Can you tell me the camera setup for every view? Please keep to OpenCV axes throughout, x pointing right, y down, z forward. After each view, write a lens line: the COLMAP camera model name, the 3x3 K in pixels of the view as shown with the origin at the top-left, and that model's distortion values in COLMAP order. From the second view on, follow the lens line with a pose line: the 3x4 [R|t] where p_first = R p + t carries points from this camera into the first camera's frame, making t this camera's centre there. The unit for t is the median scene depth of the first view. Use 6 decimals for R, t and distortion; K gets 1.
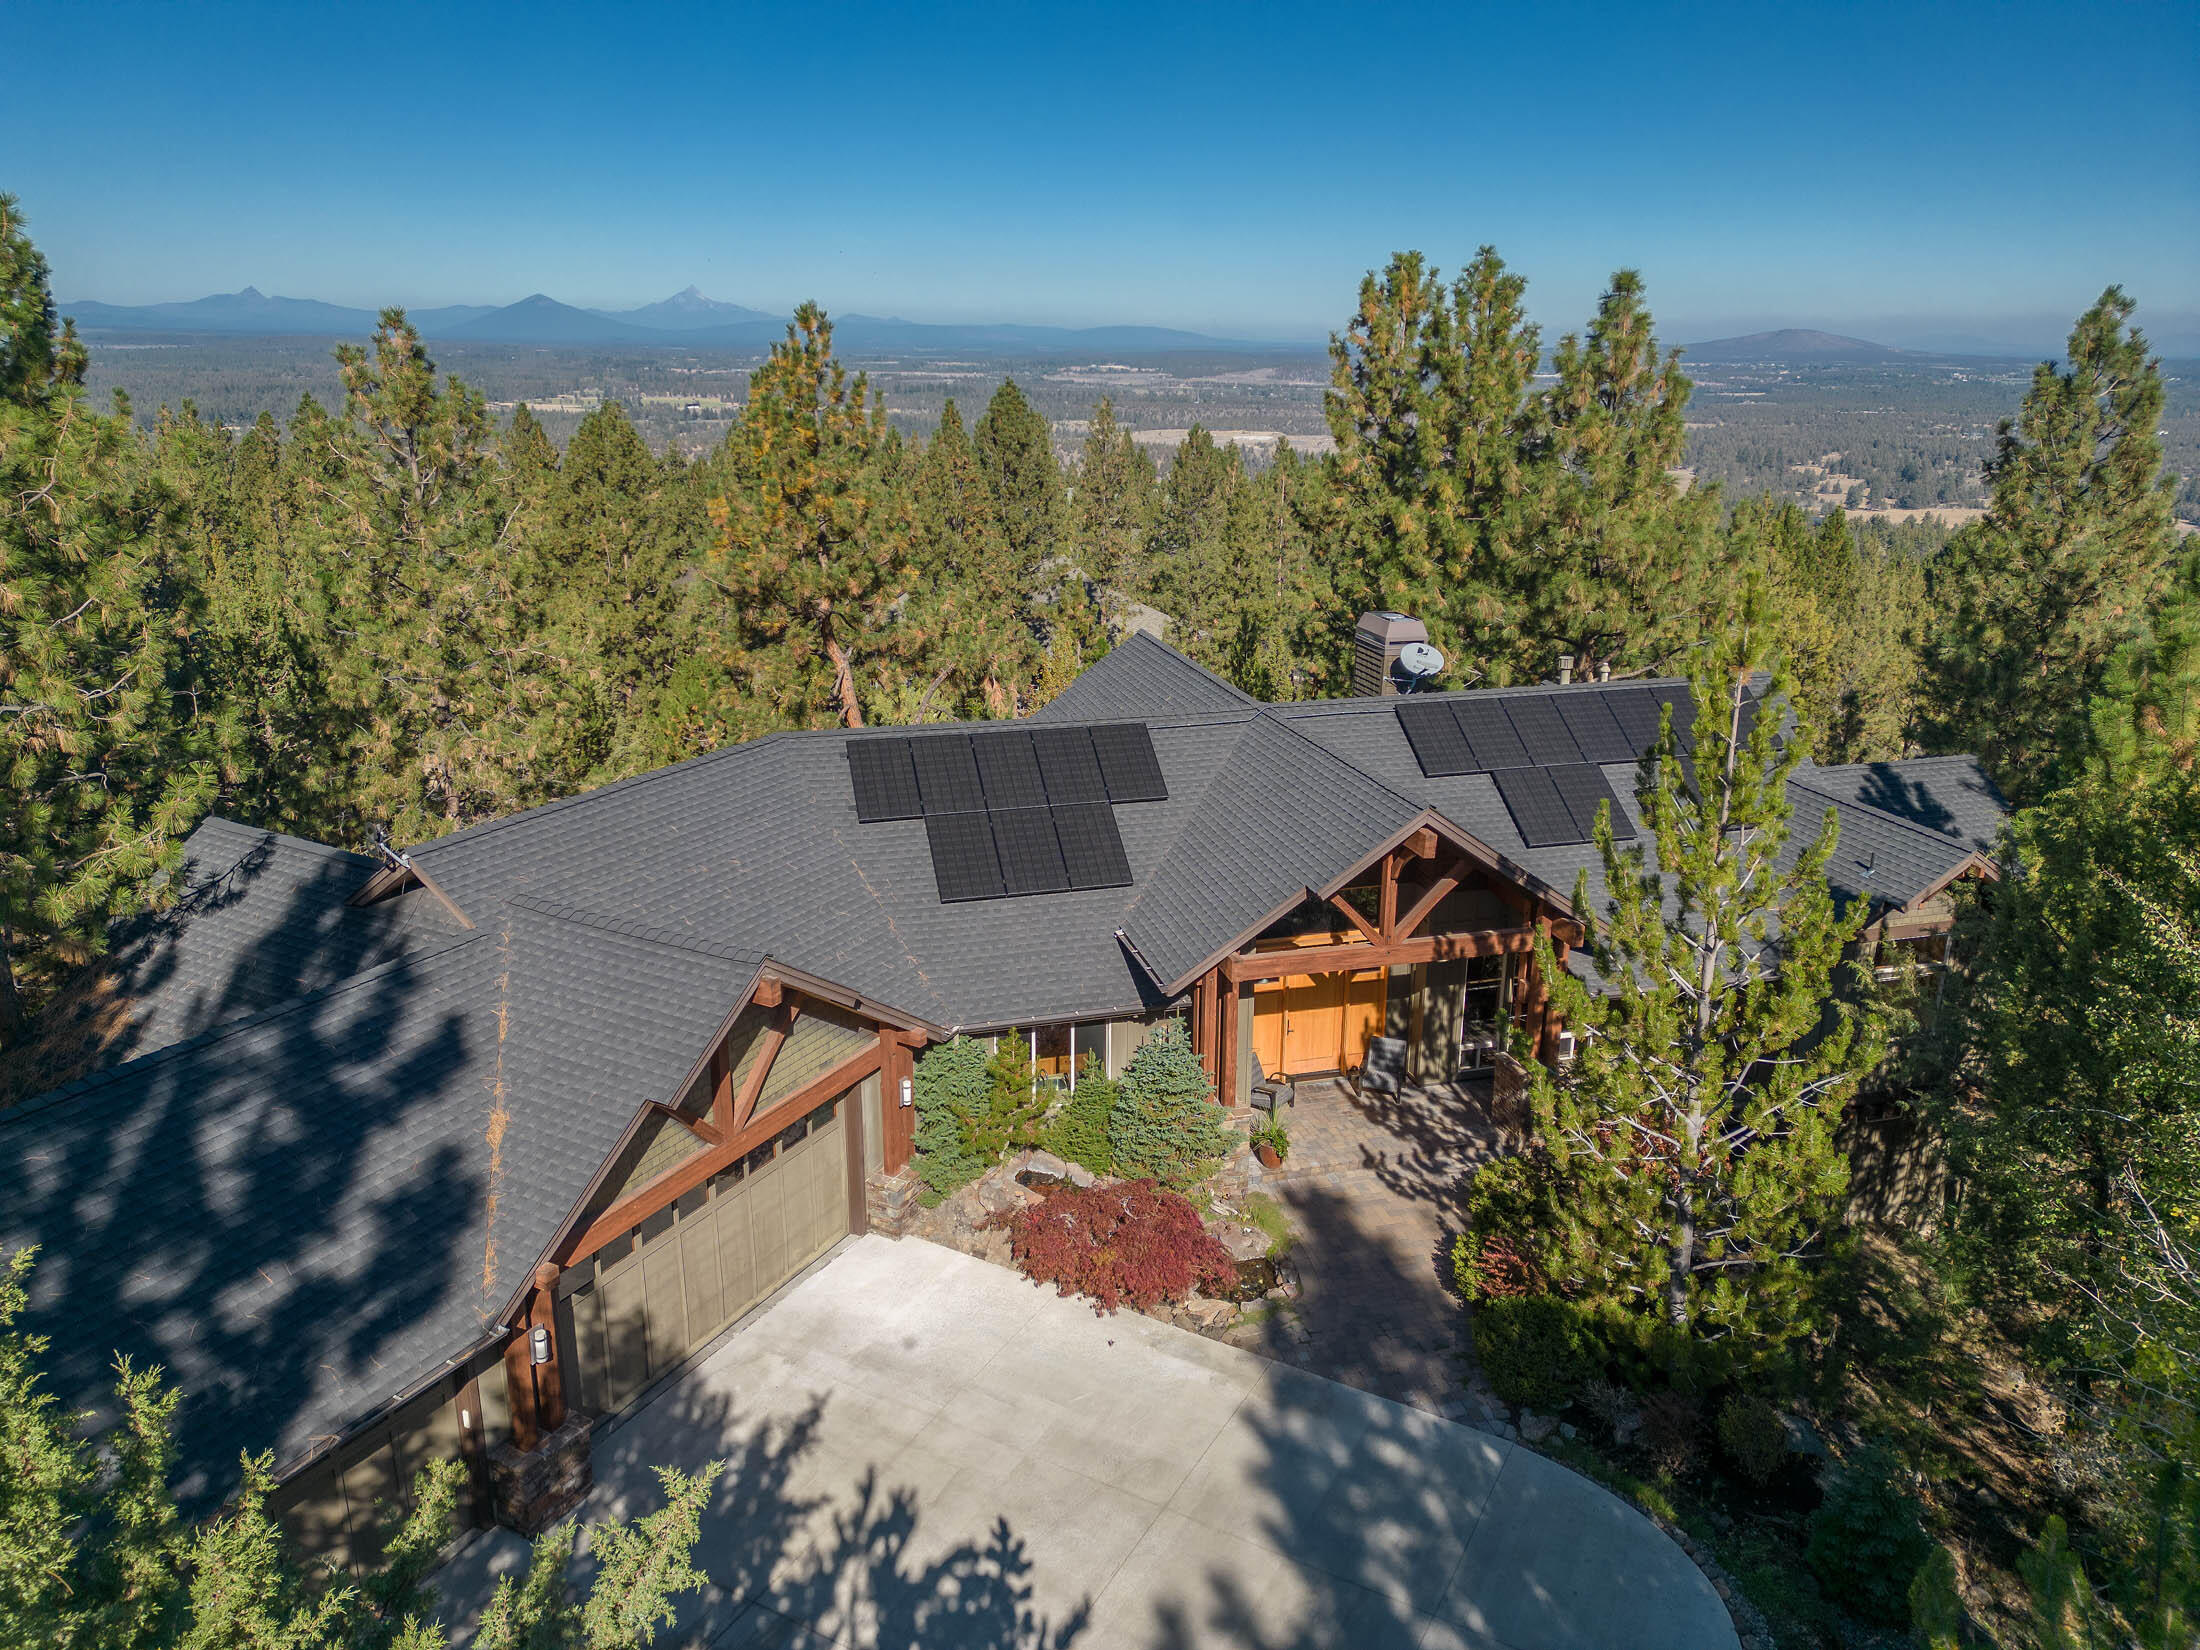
lens RADIAL K [[1540.9, 0, 1103.4], [0, 1540.9, 818.4], [0, 0, 1]] dist [0.054536, -0.047053]
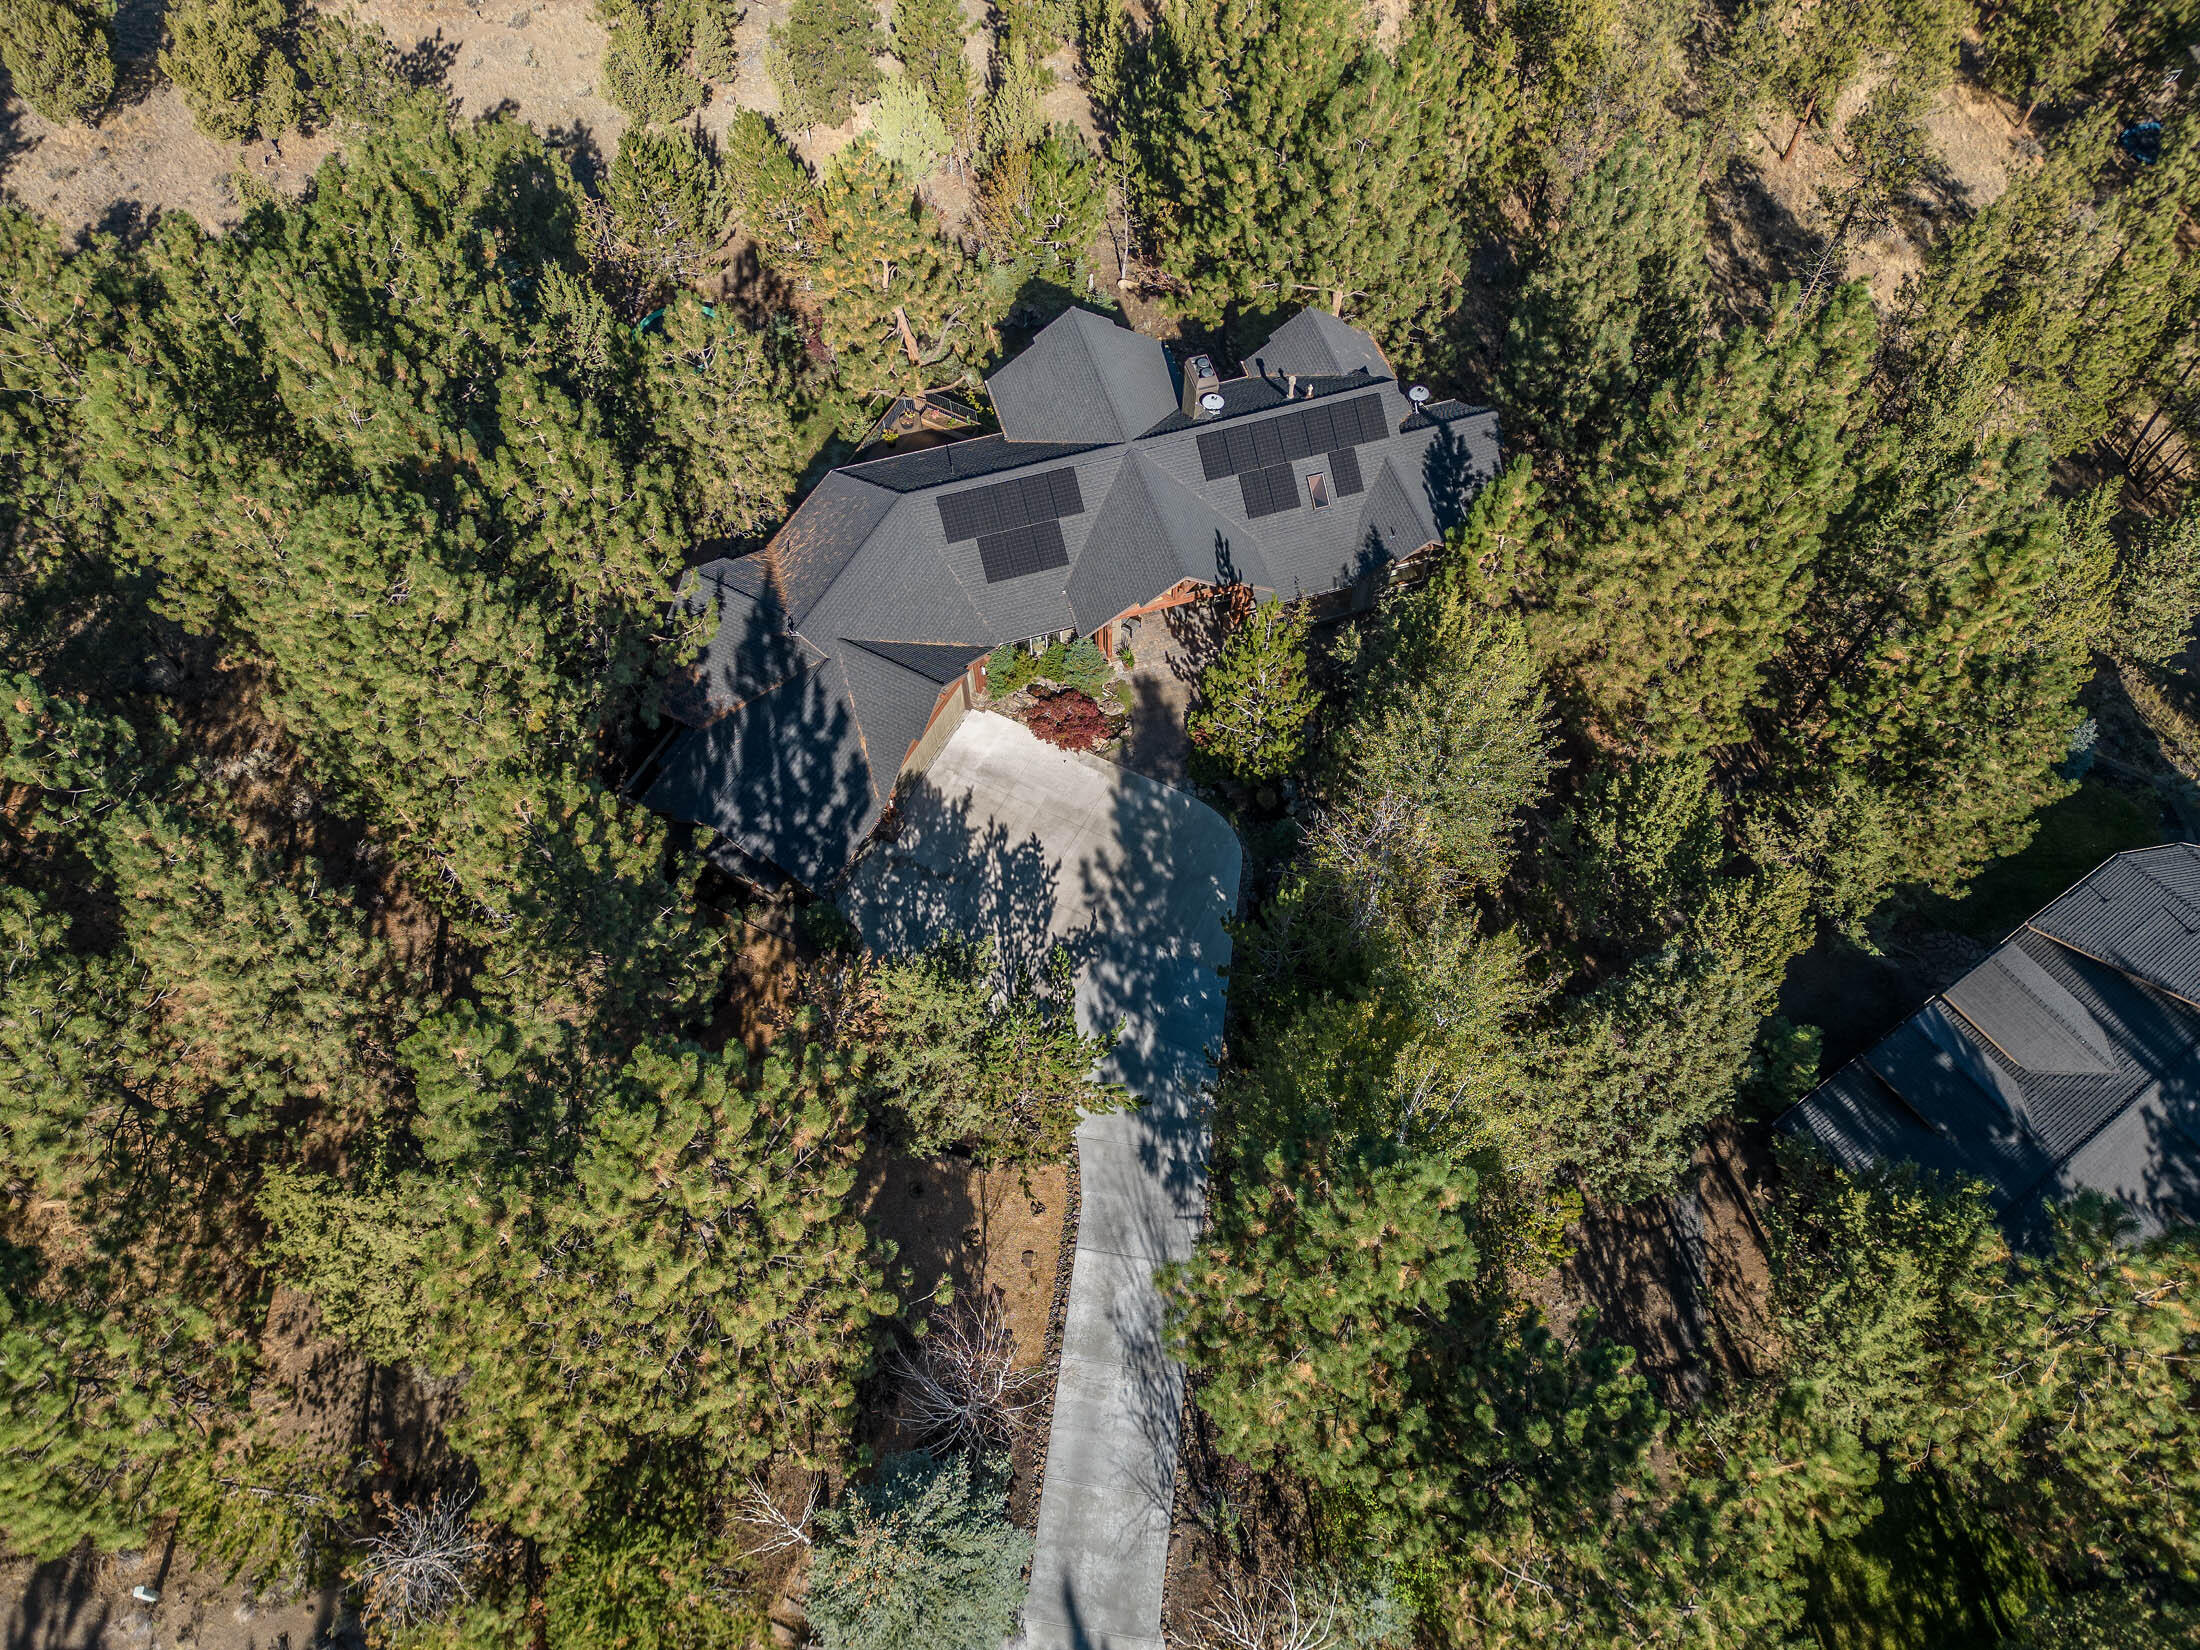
lens RADIAL K [[1546.8, 0, 1104.4], [0, 1546.8, 819.7], [0, 0, 1]] dist [0.053770, -0.055682]
pose [[0.999538, -0.024579, 0.017853, 0.018865], [0.006102, 0.738137, 0.674623, -1.265430], [-0.029760, -0.674203, 0.737946, -0.997622]]
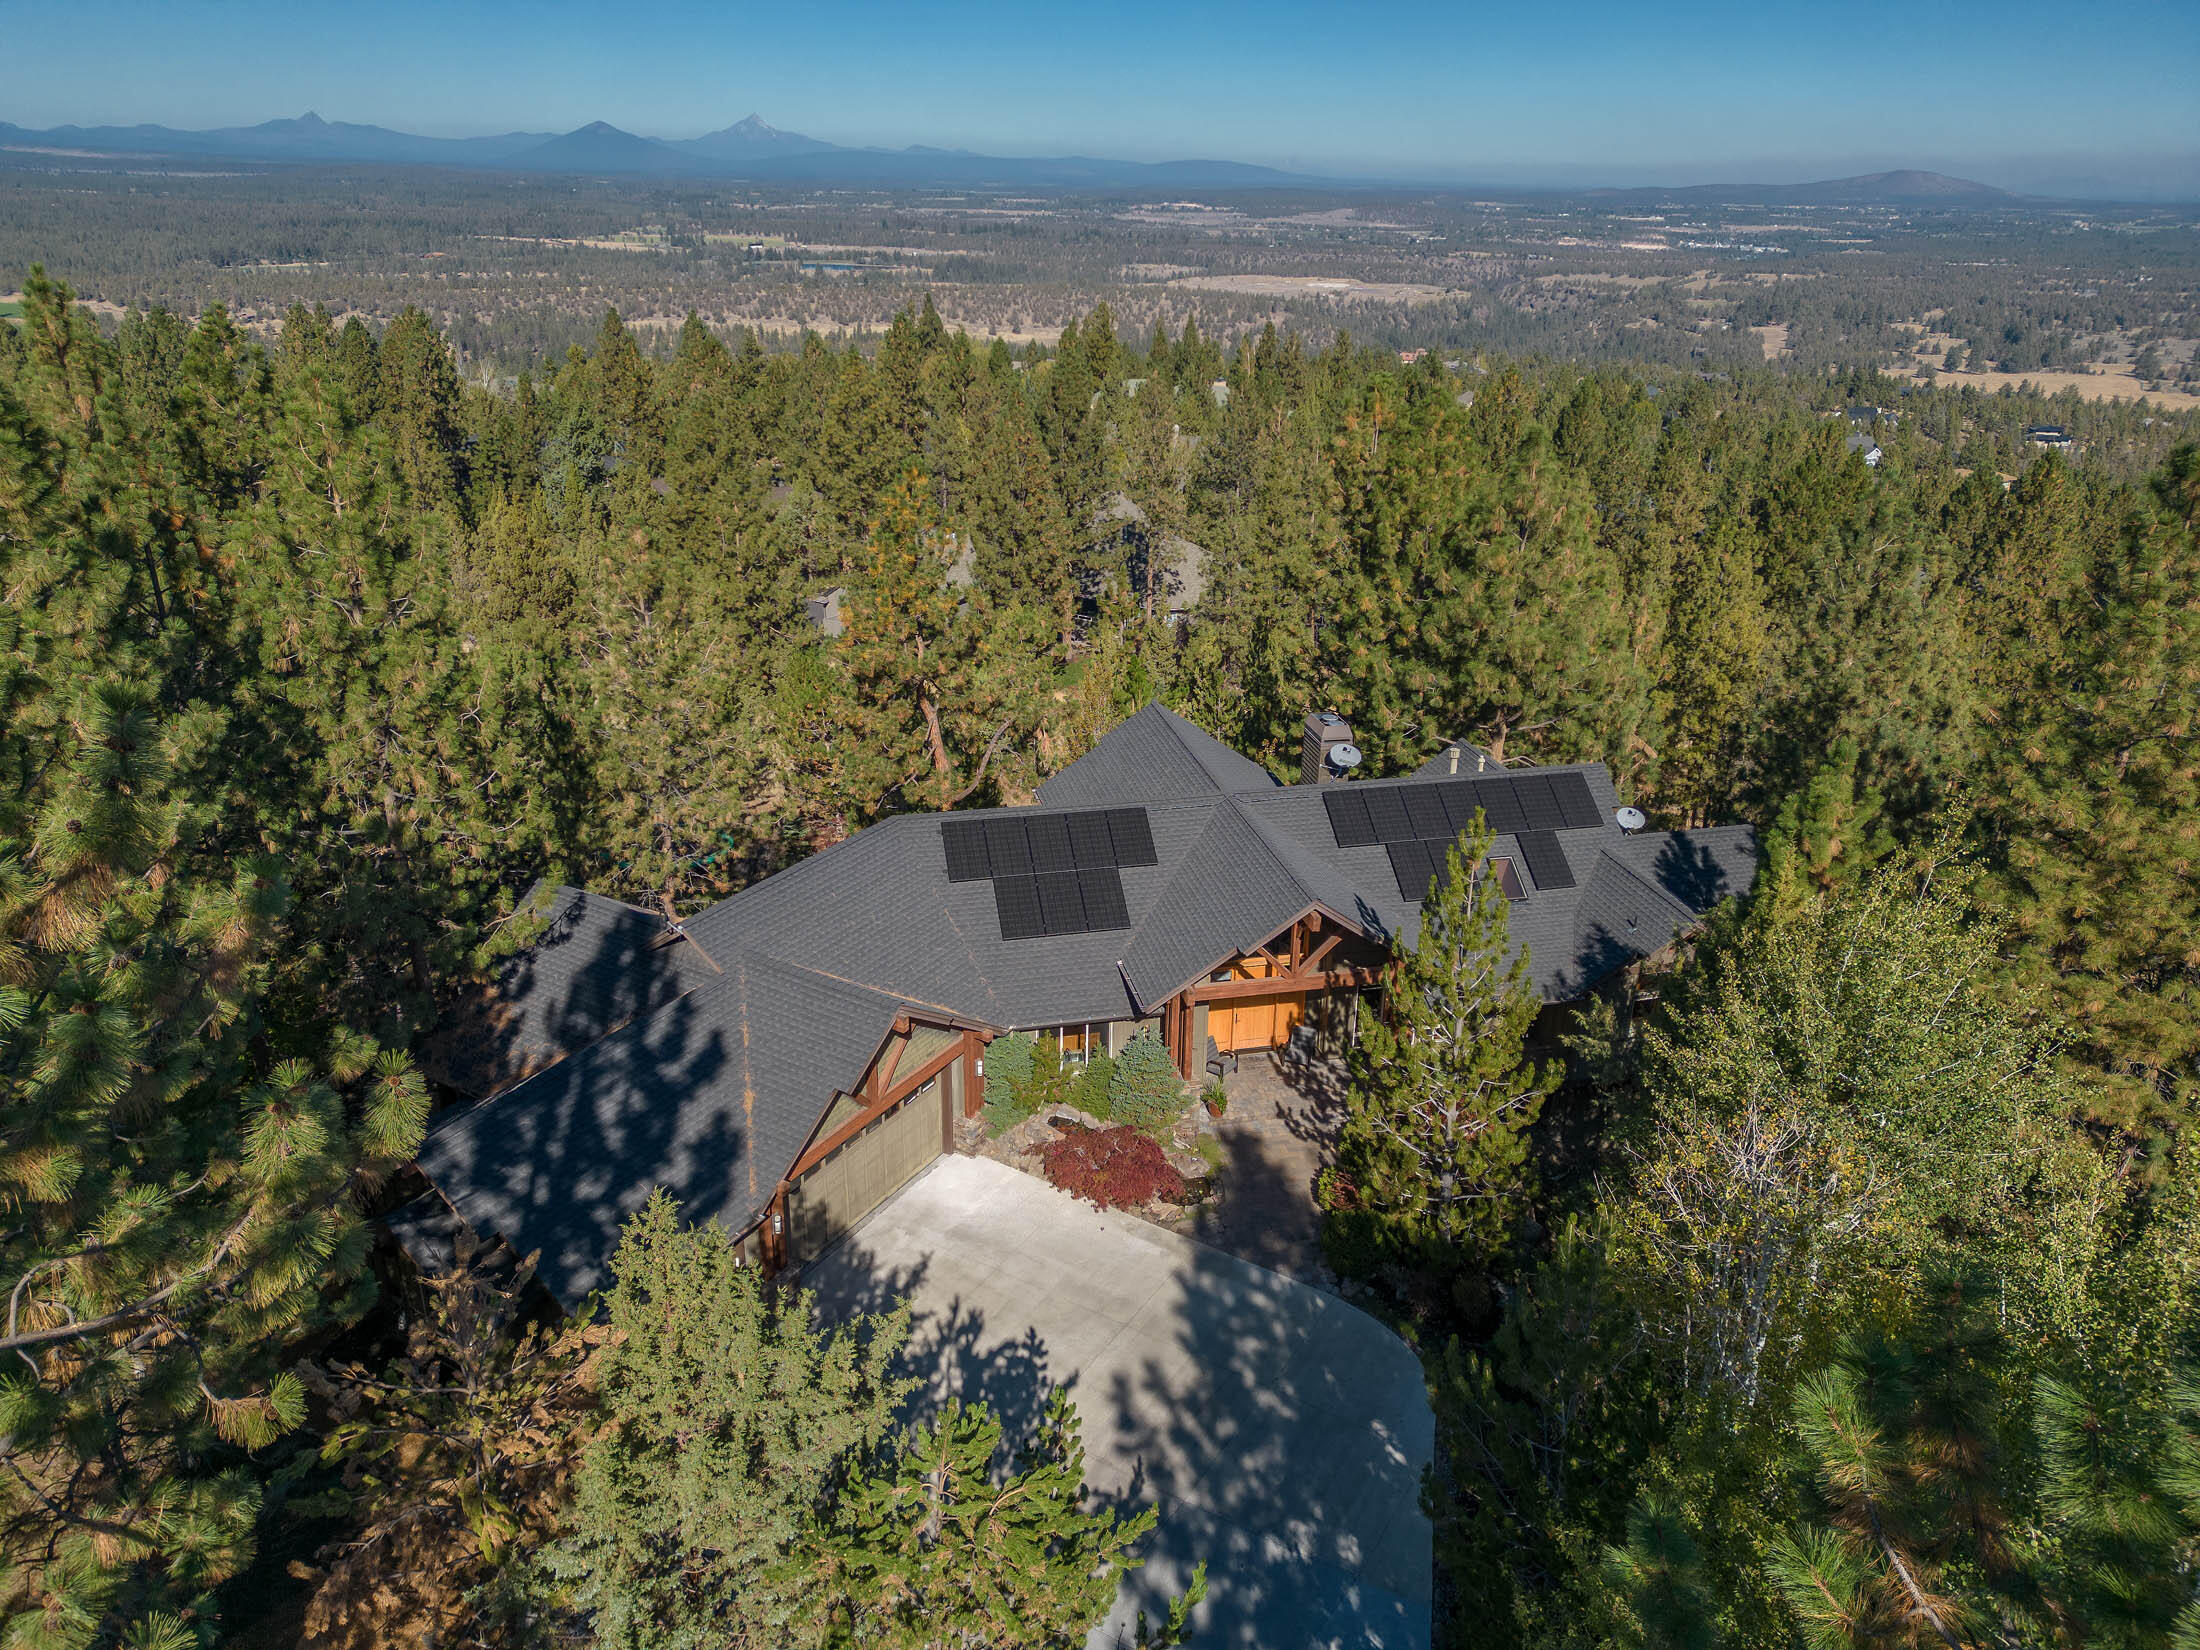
lens RADIAL K [[1542.0, 0, 1103.6], [0, 1542.0, 819.5], [0, 0, 1]] dist [0.054922, -0.049656]
pose [[0.998998, 0.024970, -0.037151, 0.047599], [-0.021365, 0.995300, 0.094453, -0.206025], [0.039335, -0.093565, 0.994836, -0.490421]]
